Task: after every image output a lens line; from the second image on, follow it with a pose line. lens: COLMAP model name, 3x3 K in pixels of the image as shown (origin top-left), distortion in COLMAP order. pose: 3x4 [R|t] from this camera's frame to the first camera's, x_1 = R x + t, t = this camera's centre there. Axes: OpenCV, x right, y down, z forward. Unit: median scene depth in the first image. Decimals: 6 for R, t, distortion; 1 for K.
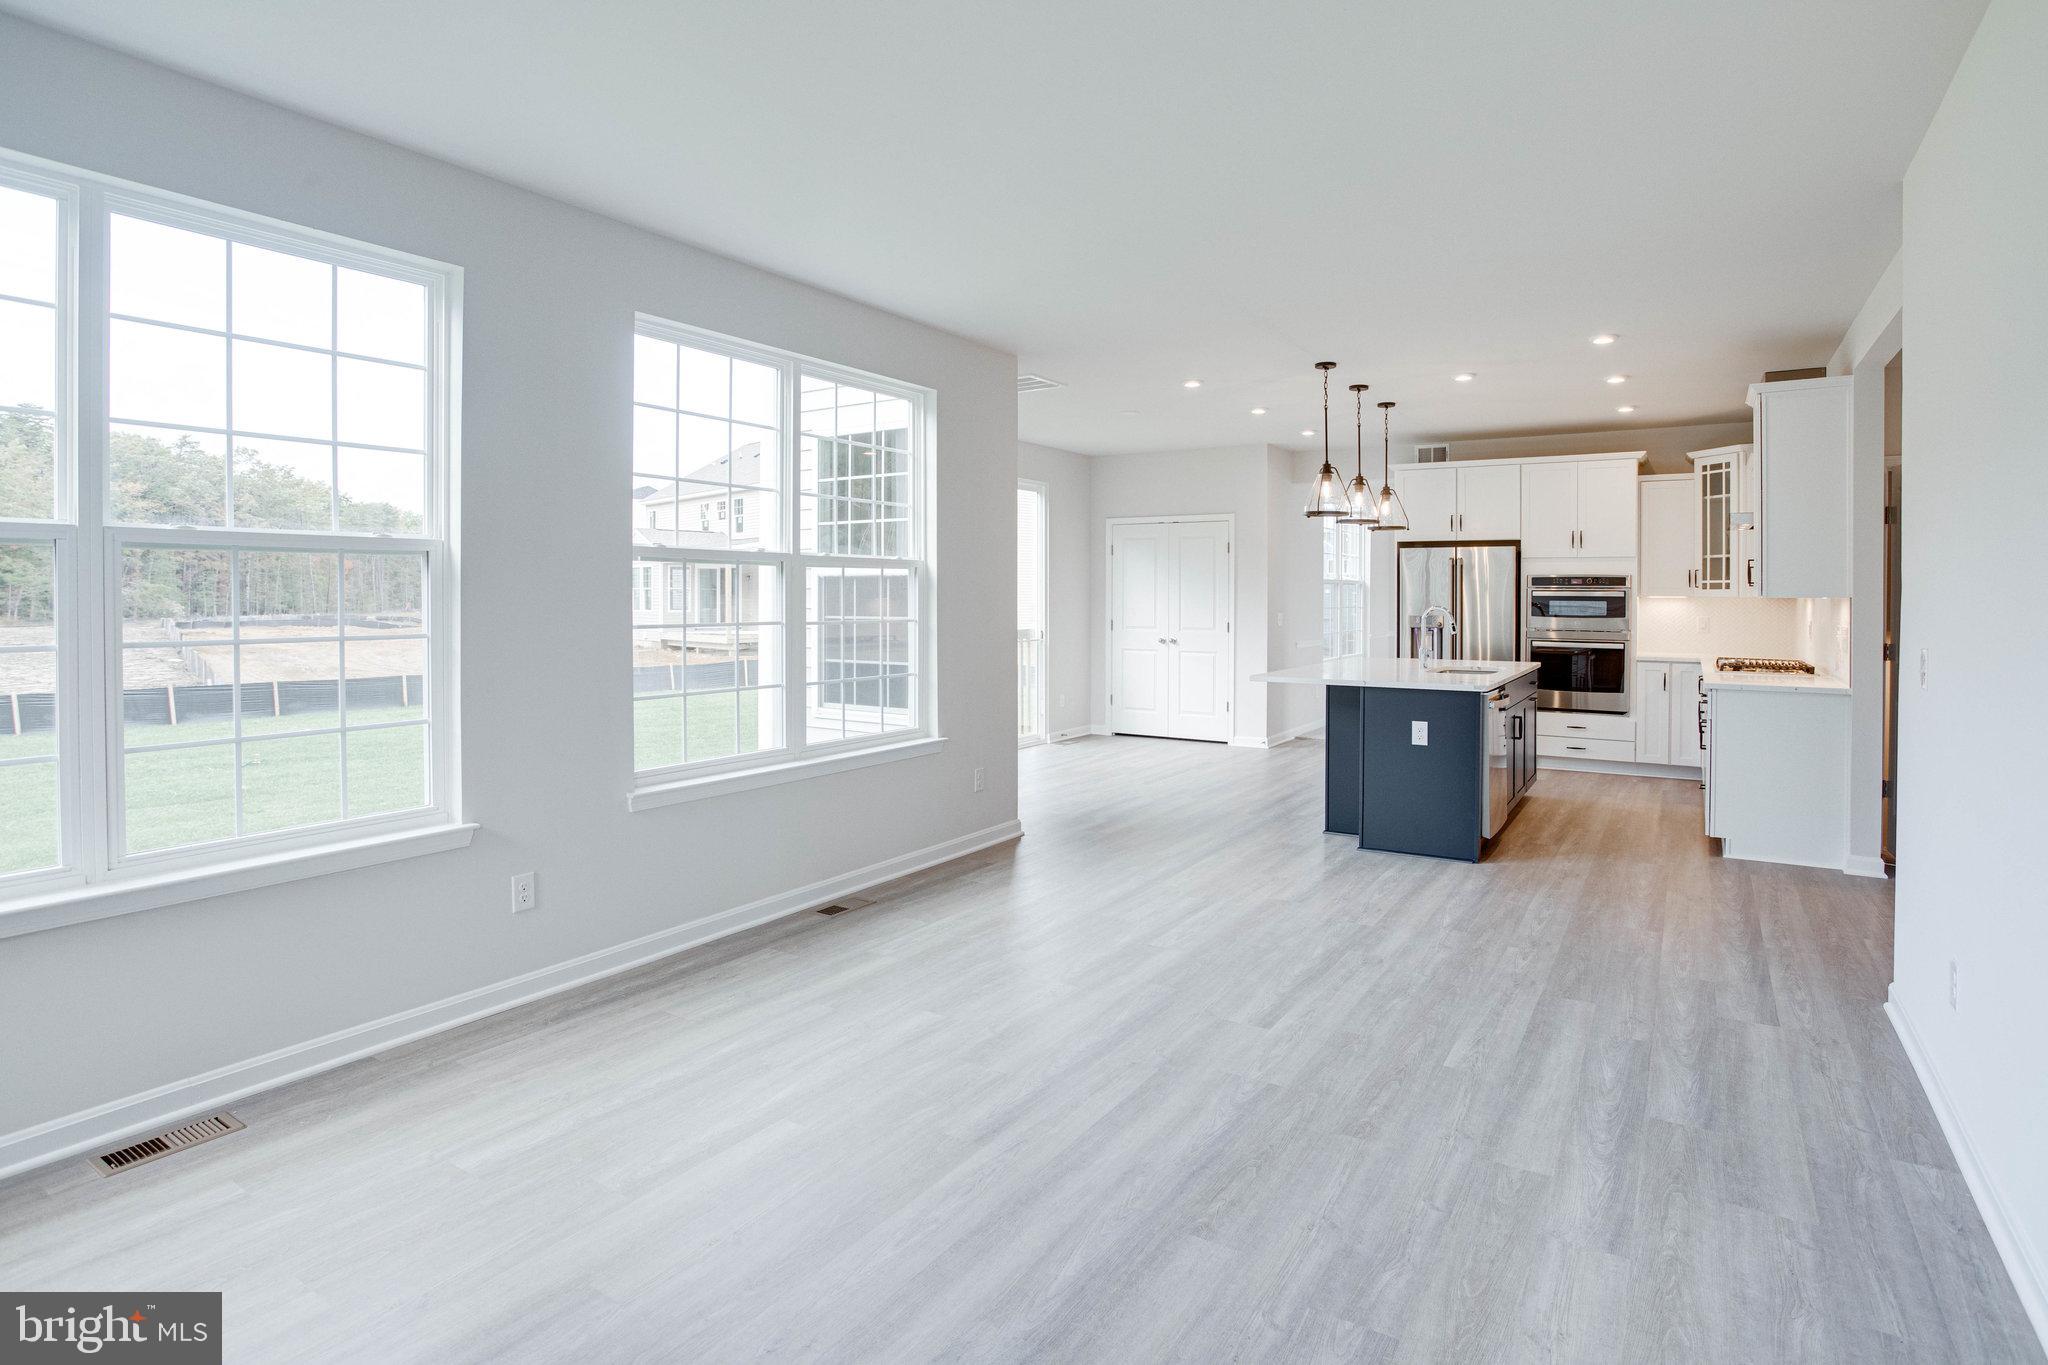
lens RADIAL K [[1045.5, 0, 1031.2], [0, 1045.5, 604.1], [0, 0, 1]] dist [-0.058782, 0.018407]
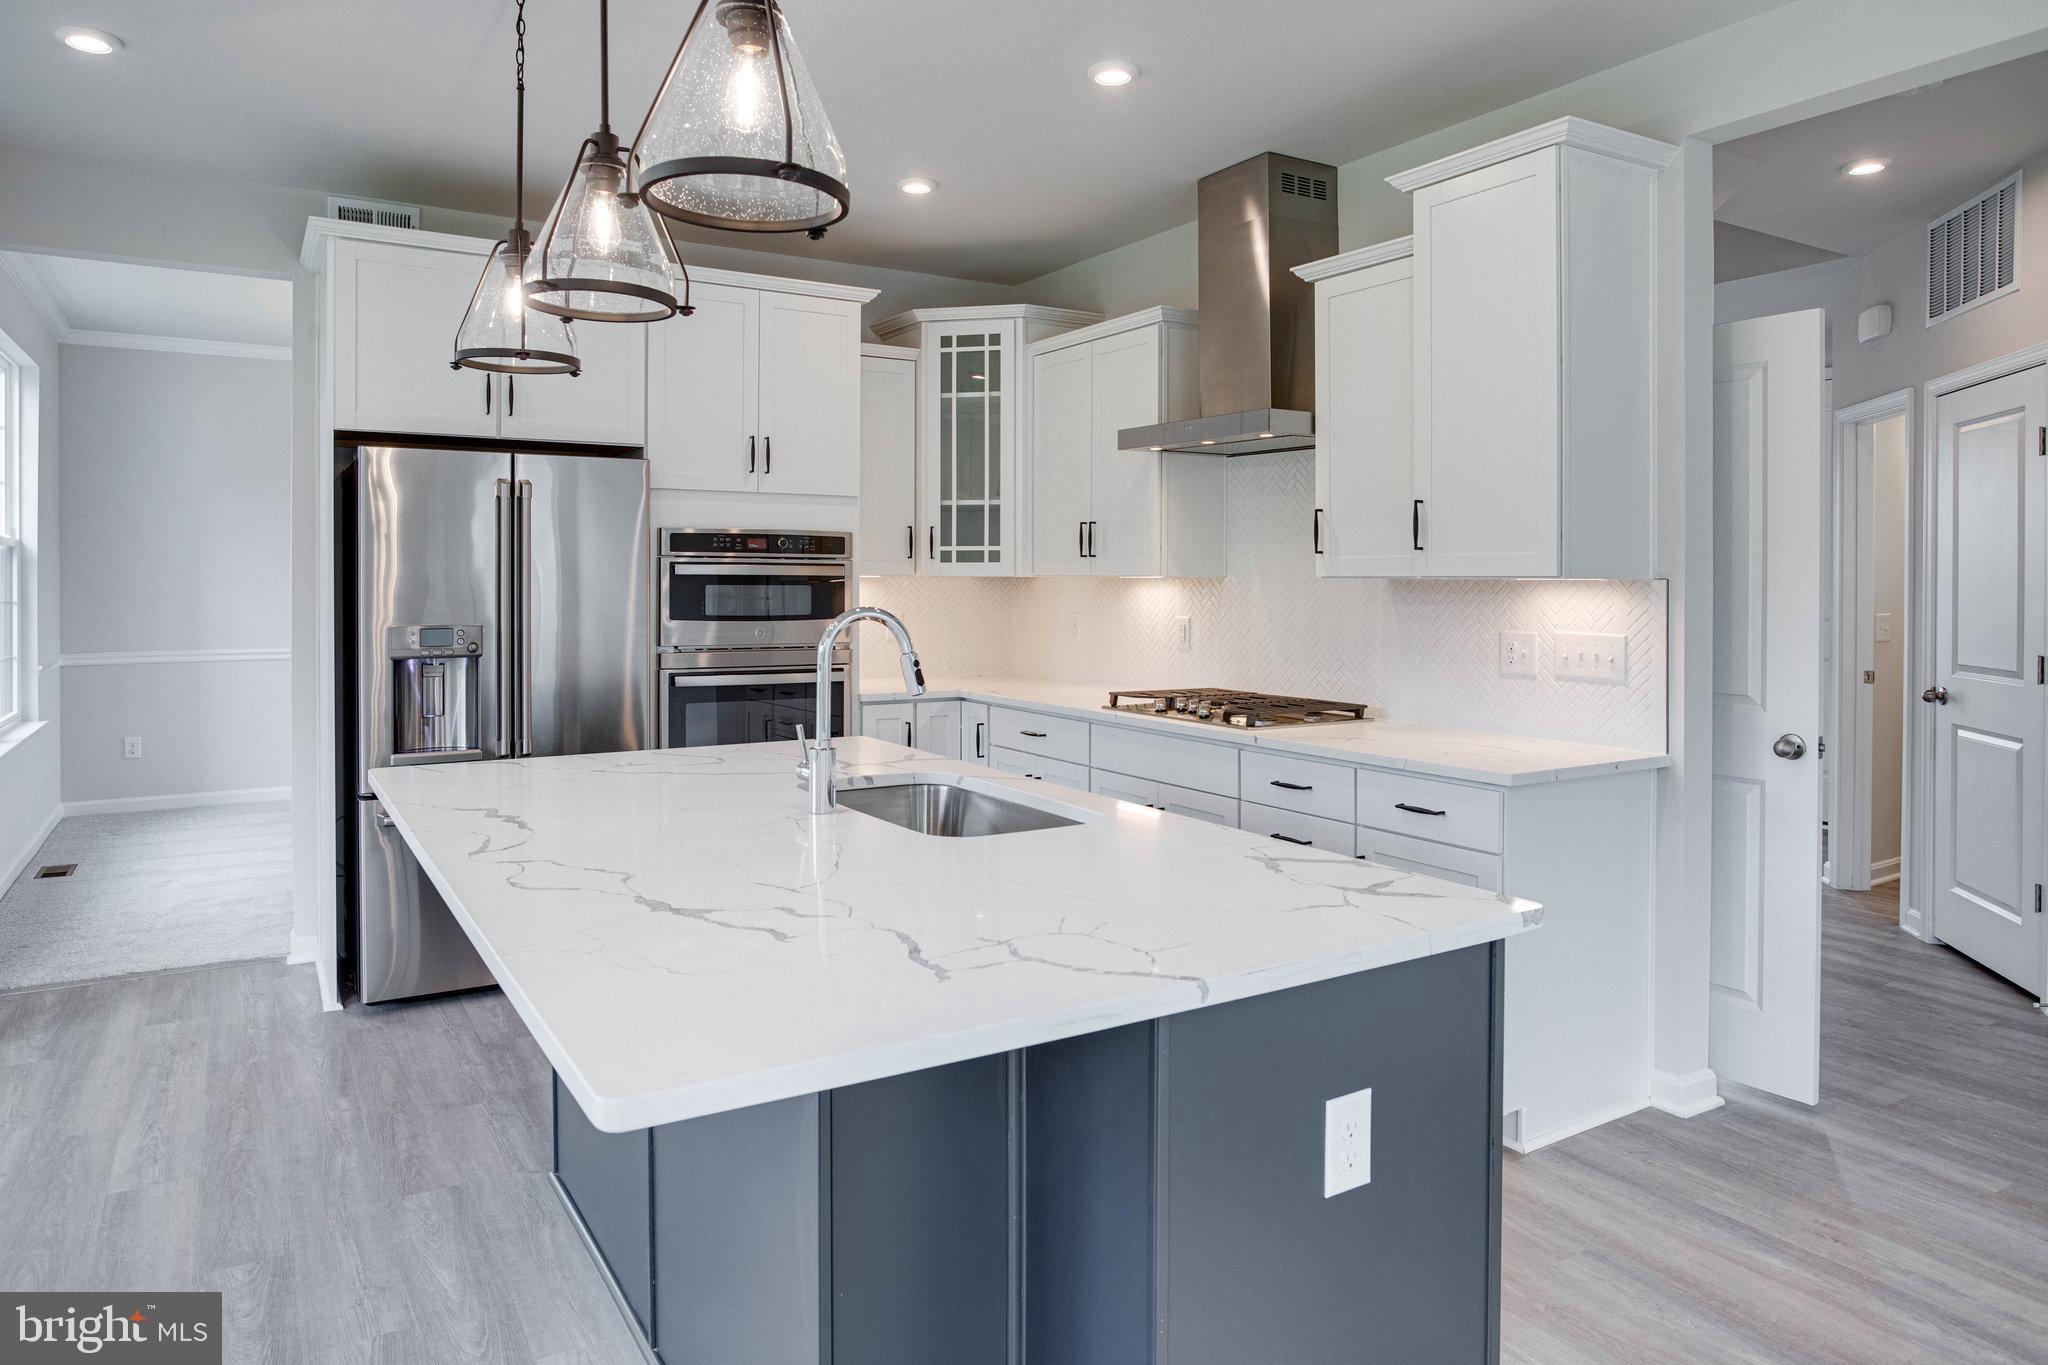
lens RADIAL K [[1284.1, 0, 1017.3], [0, 1284.1, 595.6], [0, 0, 1]] dist [-0.028386, 0.004405]
pose [[0.433134, -0.015161, 0.901202, 0.030587], [0.008310, 0.999883, 0.012827, -0.002908], [-0.901291, 0.001933, 0.433210, 0.378030]]
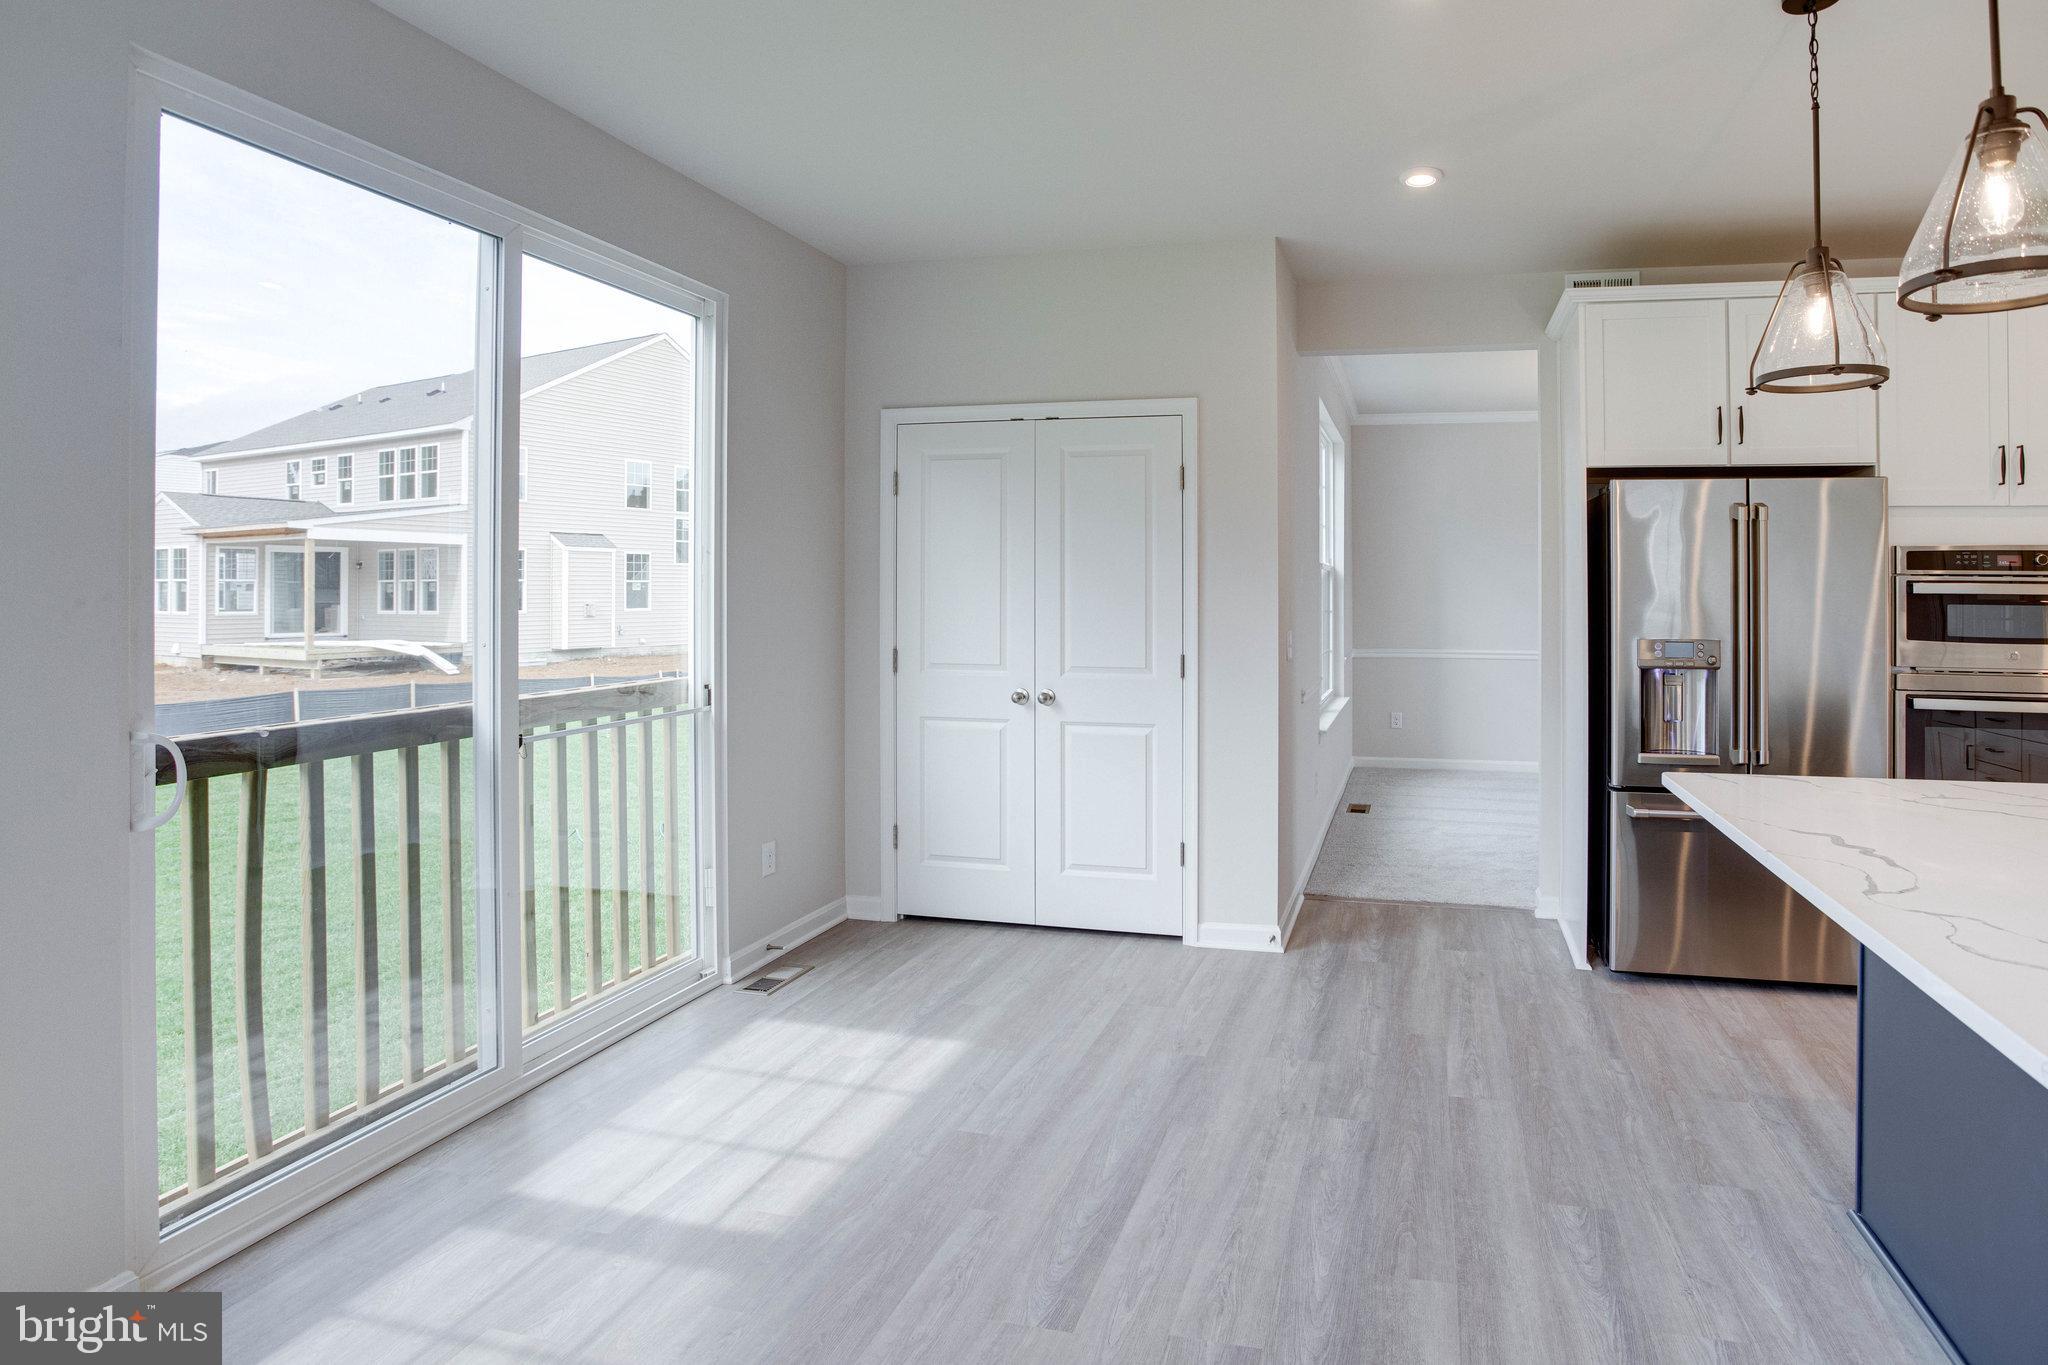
lens RADIAL K [[1074.5, 0, 1194.5], [0, 1074.5, 608.8], [0, 0, 1]] dist [-0.018229, 0.004531]
pose [[0.935100, -0.003562, 0.354365, 0.027184], [0.000943, 0.999971, 0.007563, -0.003185], [-0.354382, -0.006739, 0.935077, 0.414739]]
